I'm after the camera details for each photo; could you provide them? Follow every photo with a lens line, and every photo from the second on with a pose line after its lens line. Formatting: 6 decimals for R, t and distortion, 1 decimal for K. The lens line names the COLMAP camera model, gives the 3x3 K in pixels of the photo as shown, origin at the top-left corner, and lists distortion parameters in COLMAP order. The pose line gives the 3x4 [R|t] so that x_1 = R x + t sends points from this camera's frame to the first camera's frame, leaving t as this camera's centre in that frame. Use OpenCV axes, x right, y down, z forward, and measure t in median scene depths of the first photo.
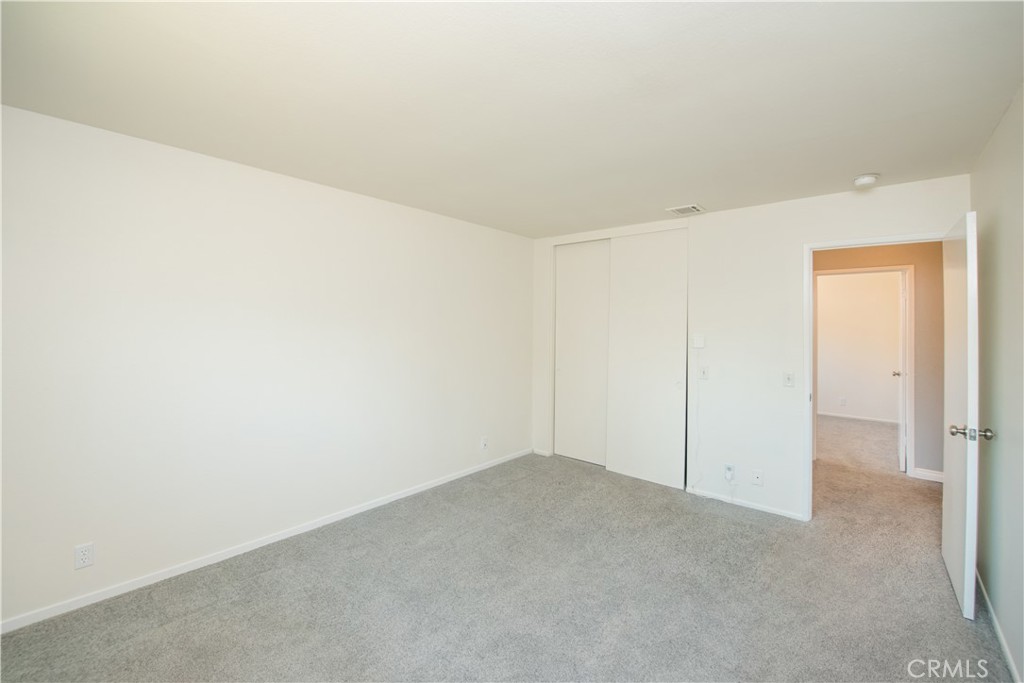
lens RADIAL K [[409.9, 0, 513.0], [0, 409.9, 344.4], [0, 0, 1]] dist [-0.018833, -0.001046]
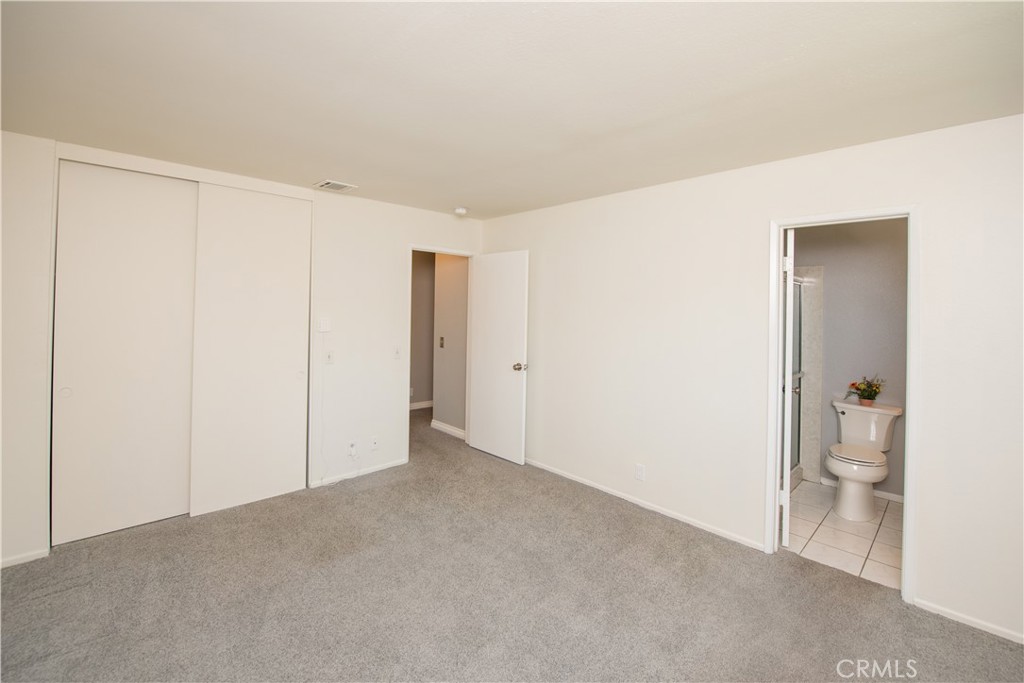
lens RADIAL K [[428.7, 0, 511.4], [0, 428.7, 322.0], [0, 0, 1]] dist [-0.019144, -0.000755]
pose [[0.109452, -0.036162, 0.993334, -0.486541], [0.038010, 0.998759, 0.032171, -0.027142], [-0.993265, 0.034235, 0.110691, 0.455374]]
